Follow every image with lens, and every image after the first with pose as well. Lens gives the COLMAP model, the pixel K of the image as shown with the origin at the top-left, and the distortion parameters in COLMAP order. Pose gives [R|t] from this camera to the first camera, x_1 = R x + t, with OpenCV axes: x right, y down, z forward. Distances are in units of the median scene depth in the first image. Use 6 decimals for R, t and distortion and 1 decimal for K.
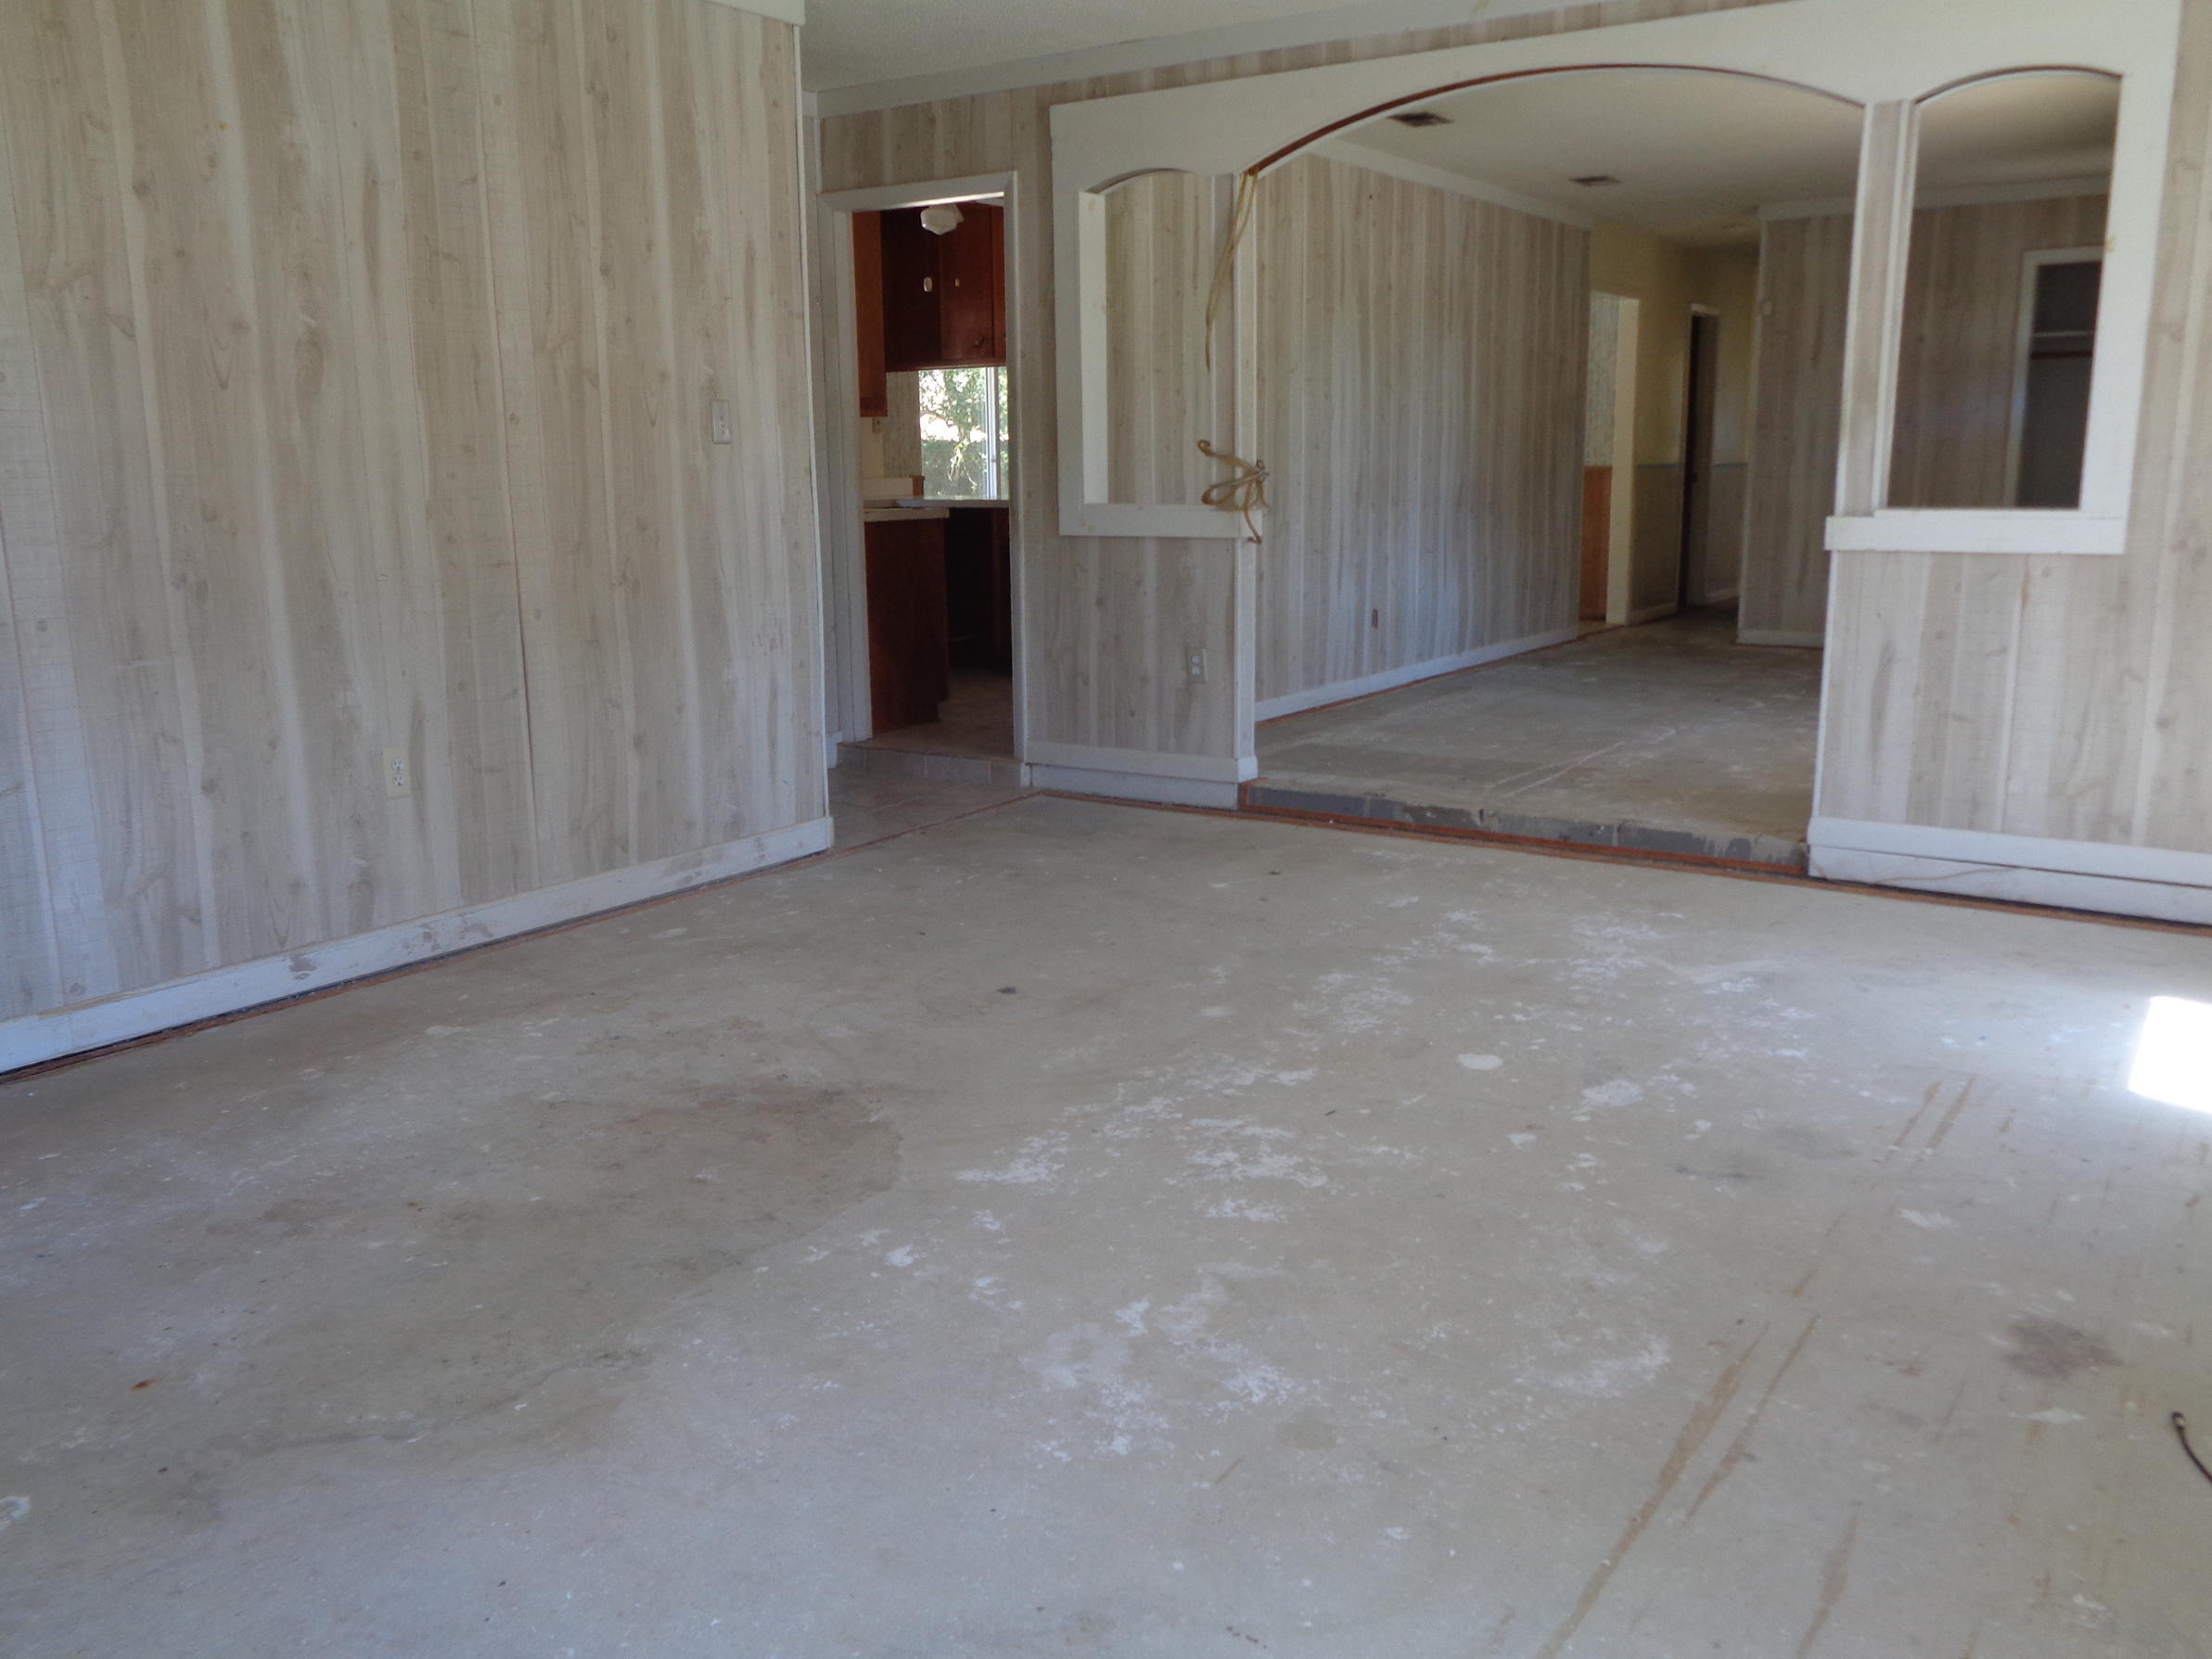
lens RADIAL K [[1806.7, 0, 1117.9], [0, 1806.7, 835.2], [0, 0, 1]] dist [-0.008487, 0.004908]
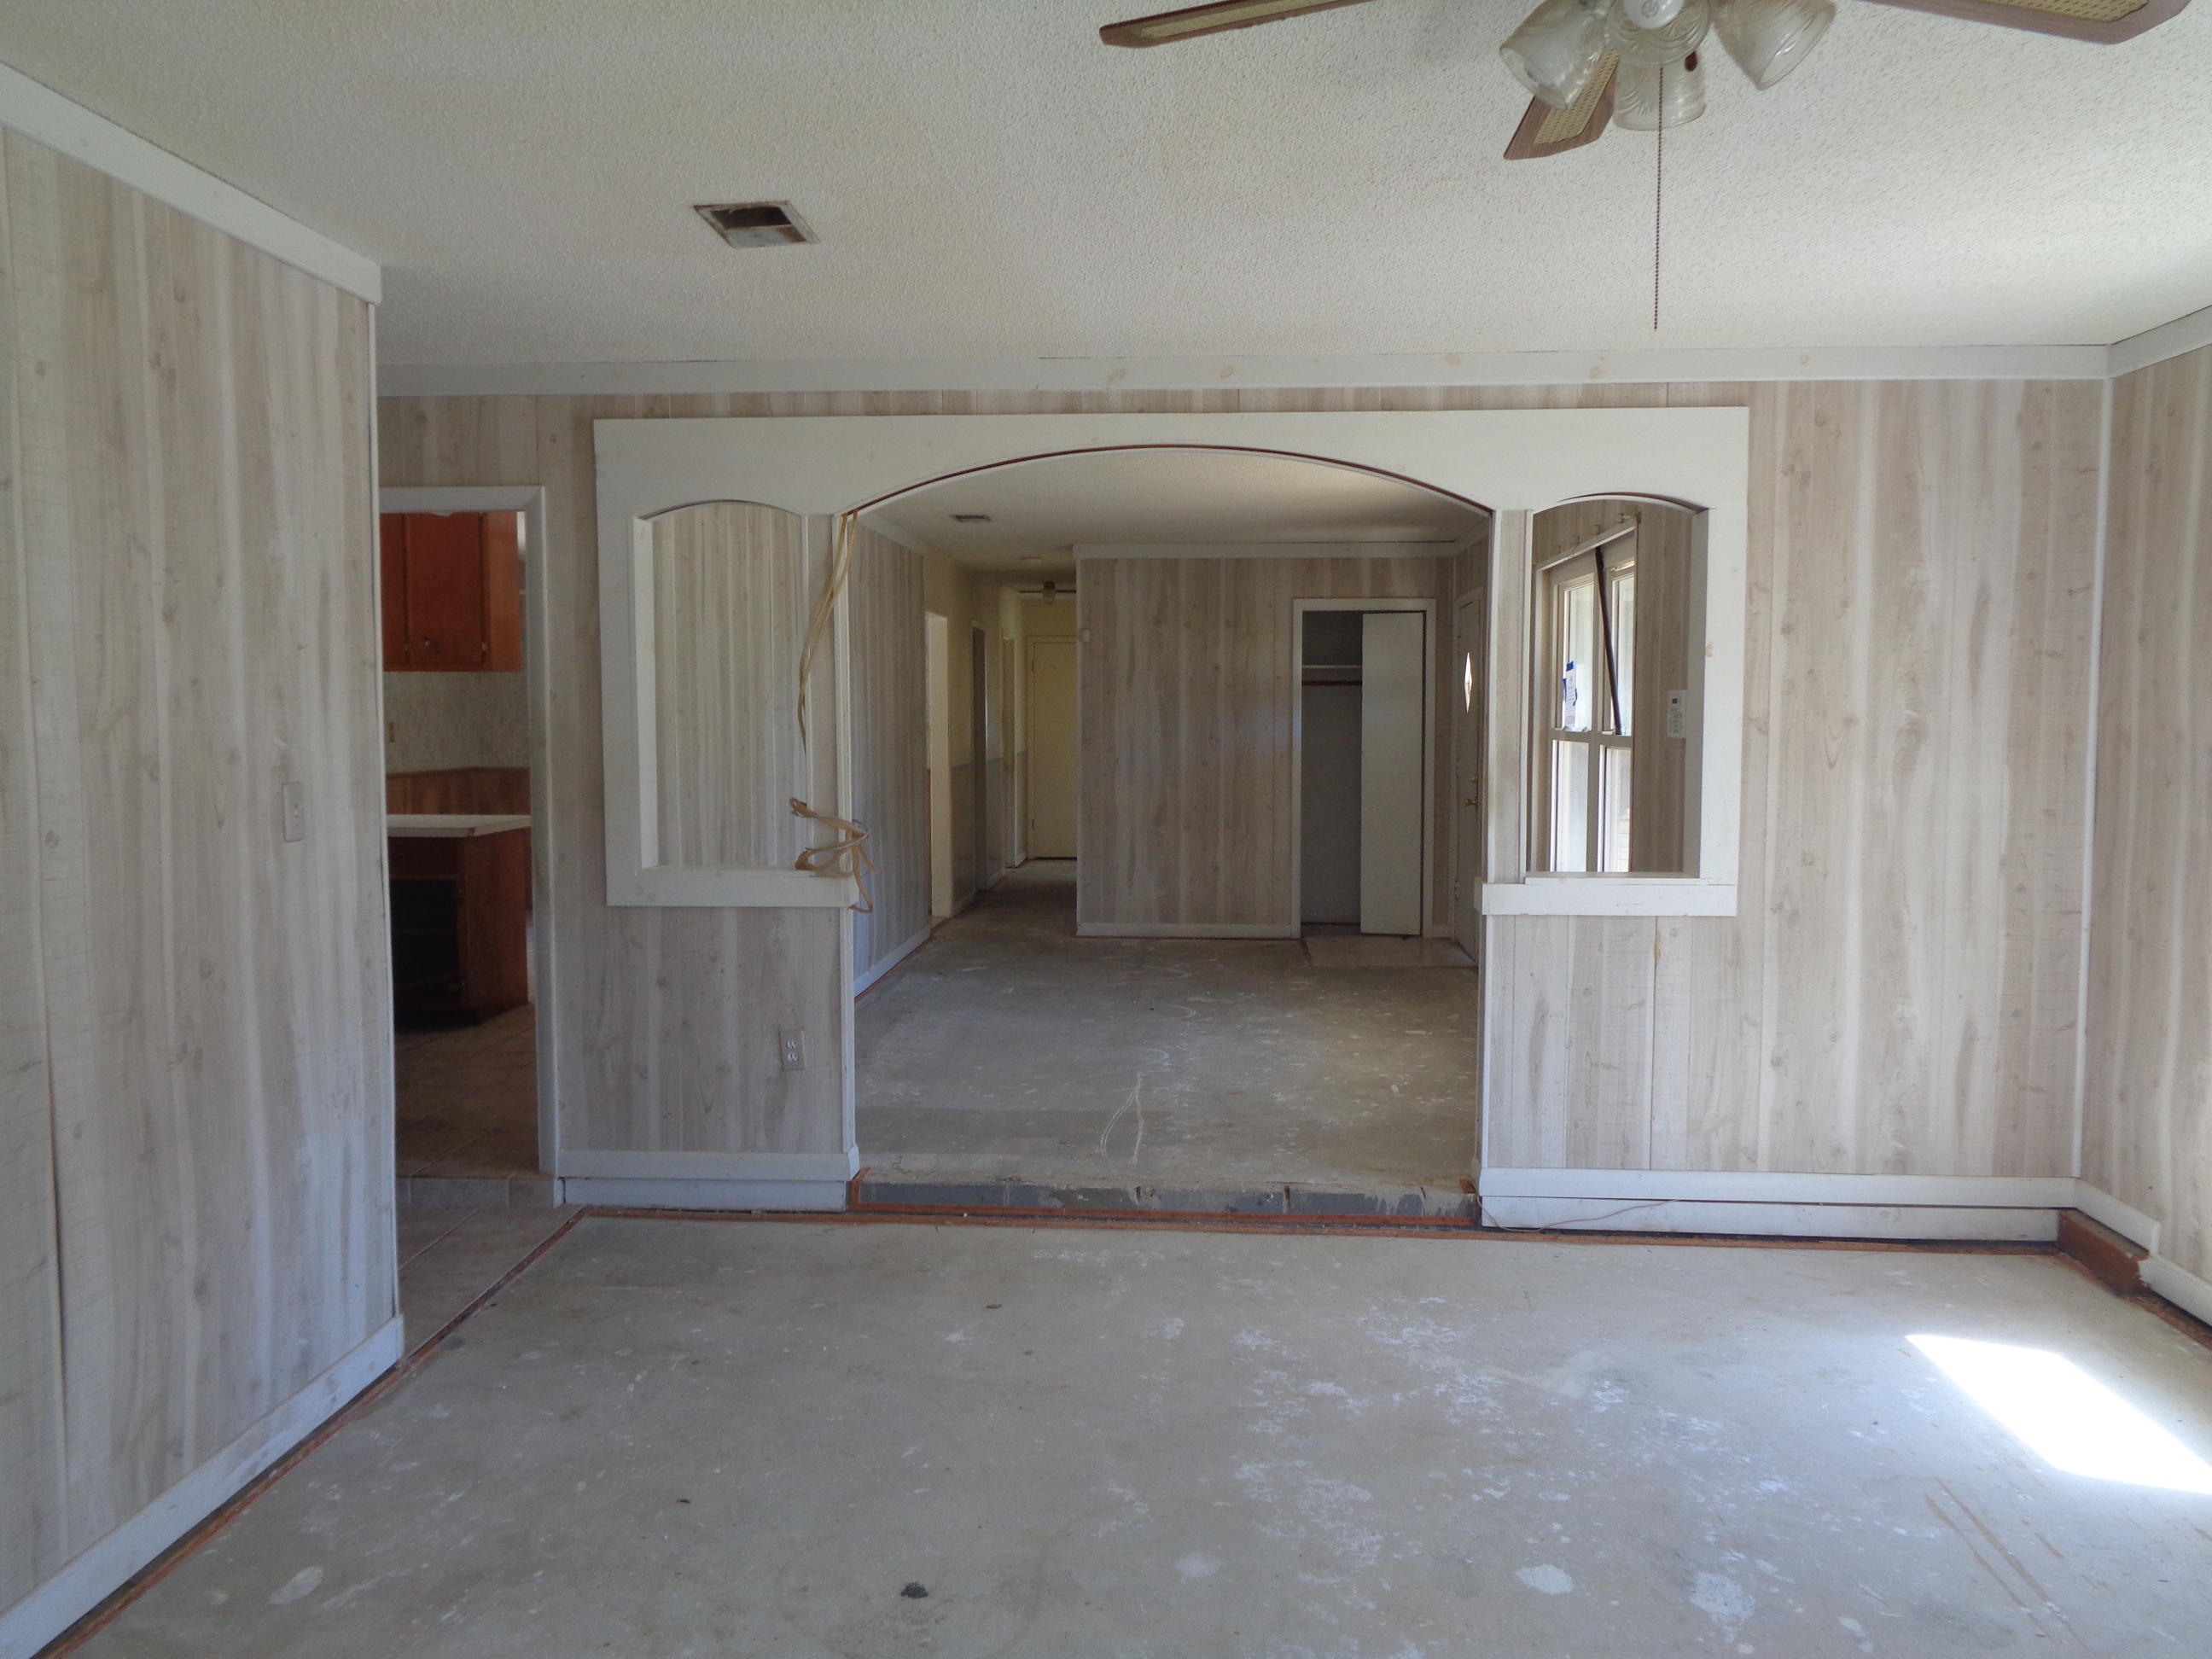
lens RADIAL K [[1653.2, 0, 1113.6], [0, 1653.2, 824.8], [0, 0, 1]] dist [-0.003270, 0.004171]
pose [[0.864280, -0.023519, 0.502461, -0.266048], [0.091946, 0.989463, -0.111841, -0.117811], [-0.494536, 0.142862, 0.857336, 0.263836]]
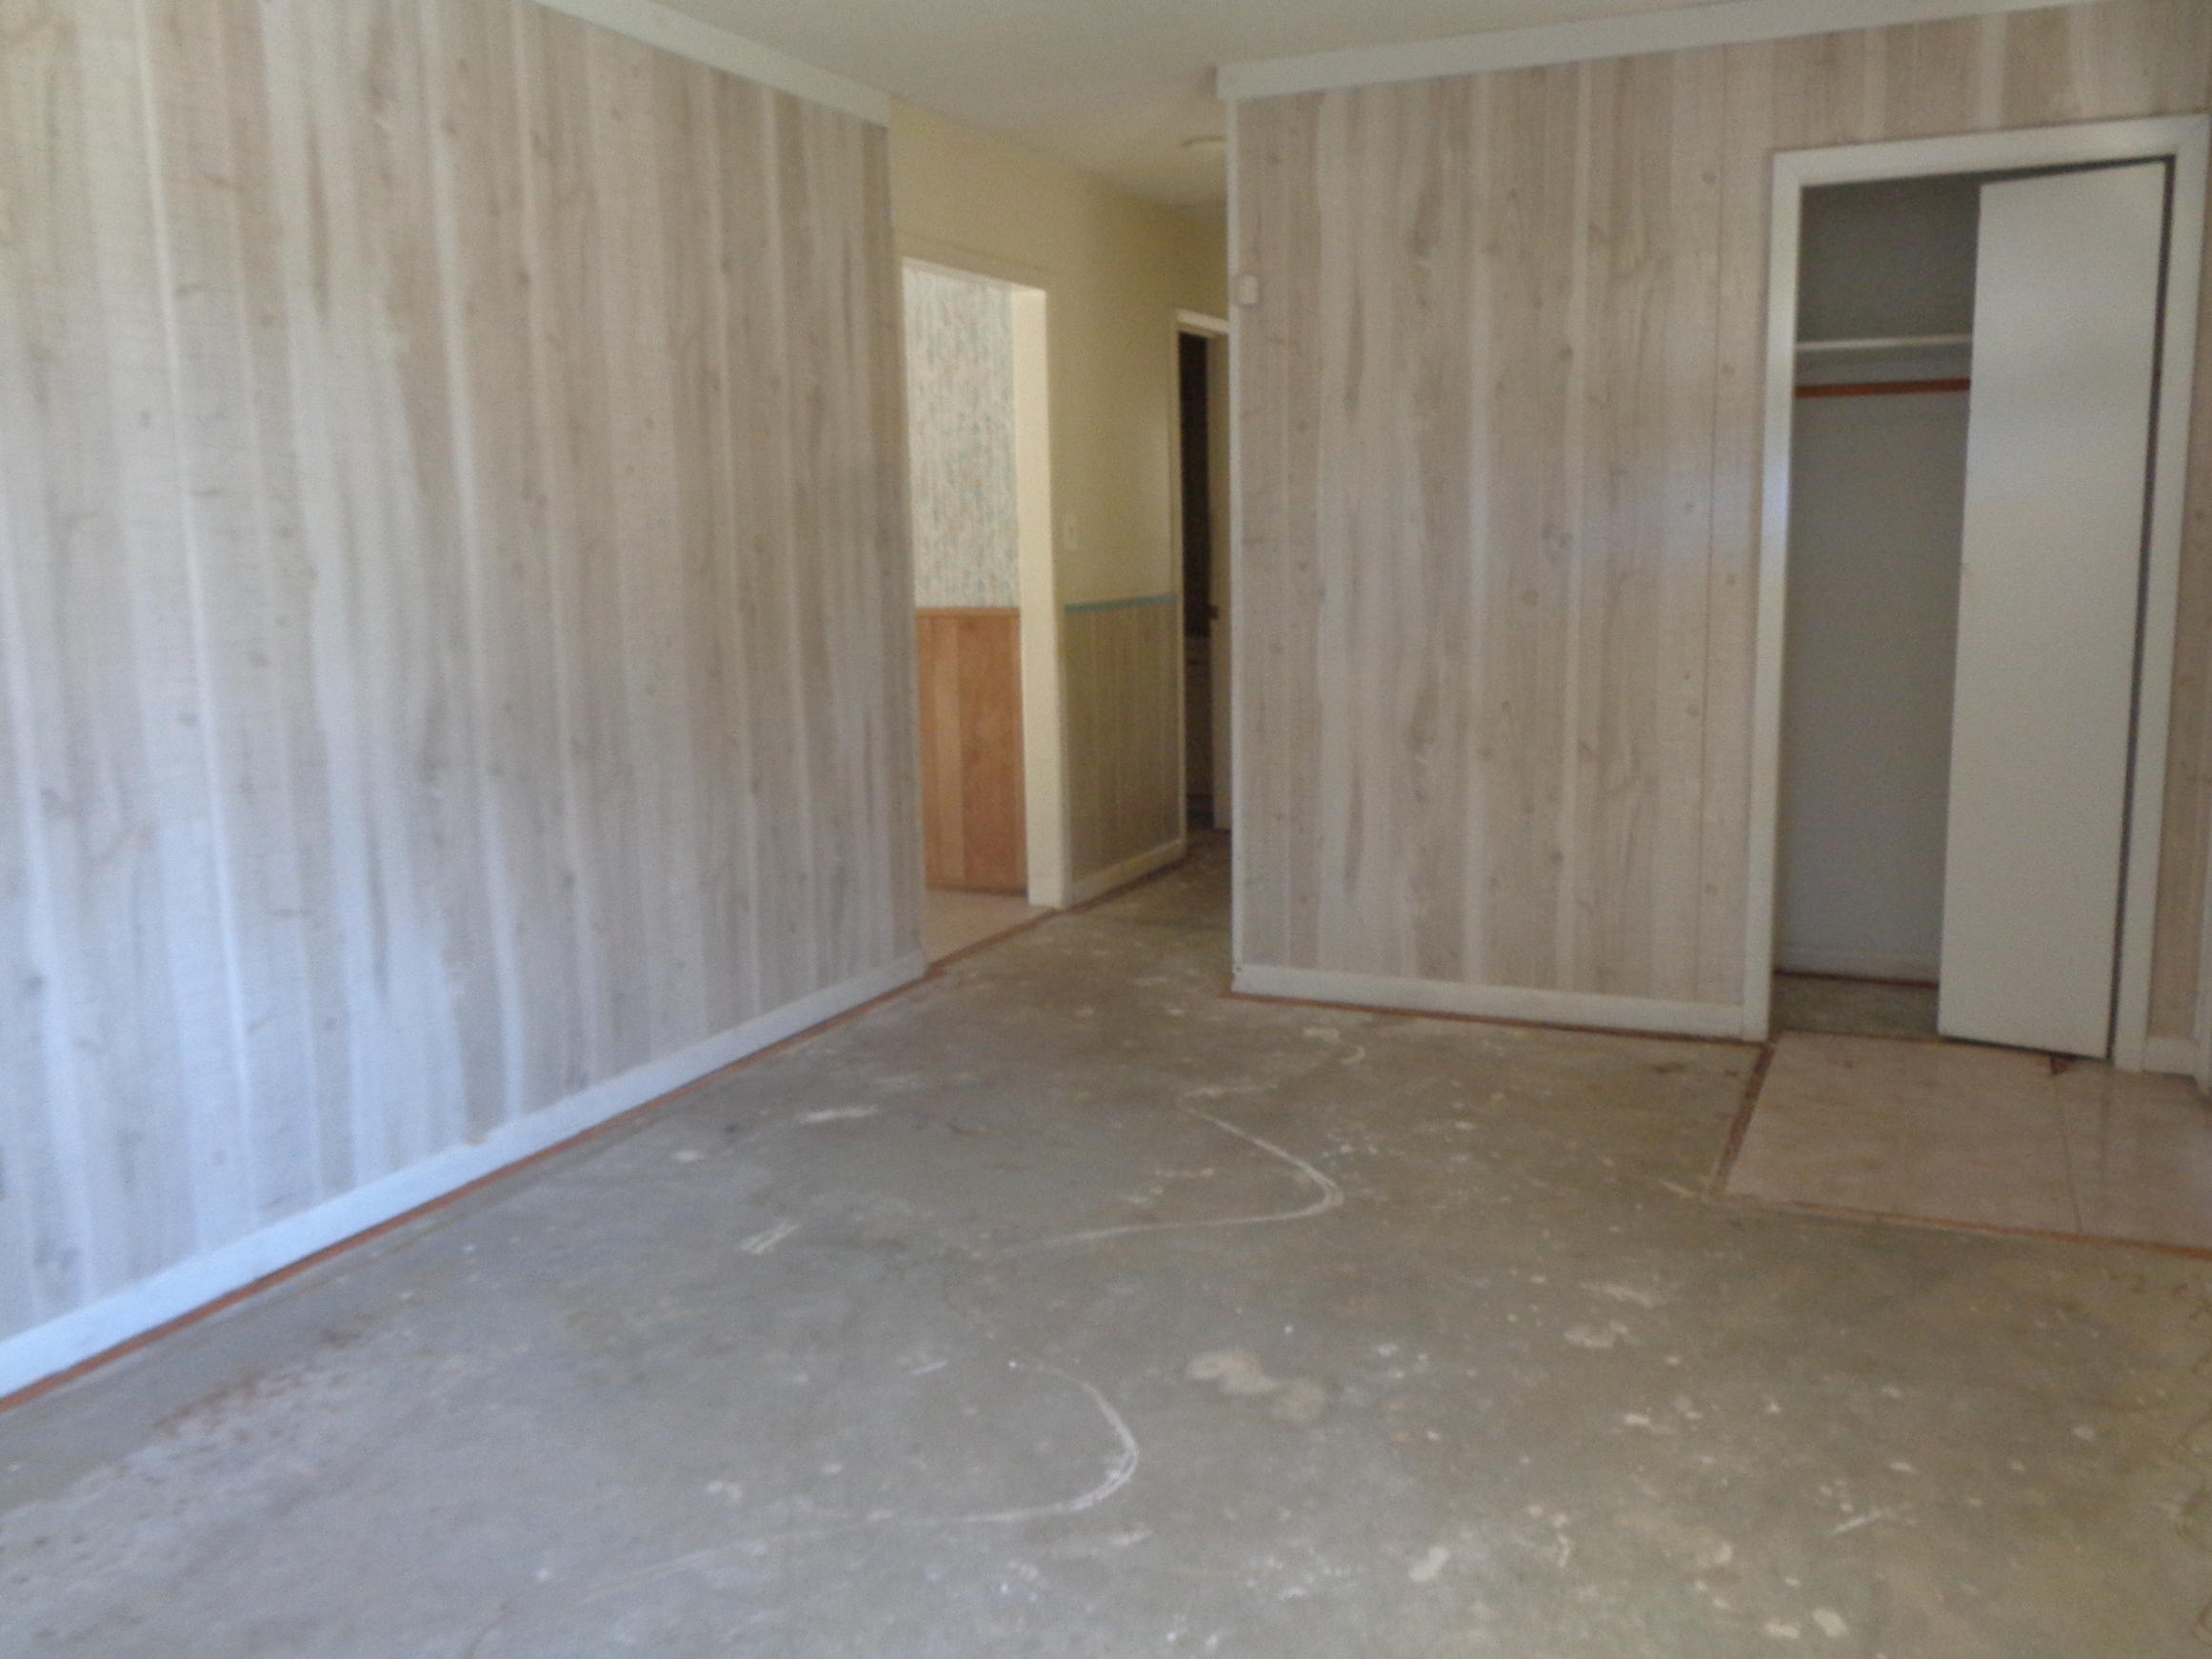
lens RADIAL K [[1806.9, 0, 1117.9], [0, 1806.9, 835.2], [0, 0, 1]] dist [-0.008487, 0.004908]
pose [[0.987293, -0.033630, 0.155312, 0.479714], [0.039614, 0.998581, -0.035594, -0.262639], [-0.153894, 0.041294, 0.987224, 1.060787]]
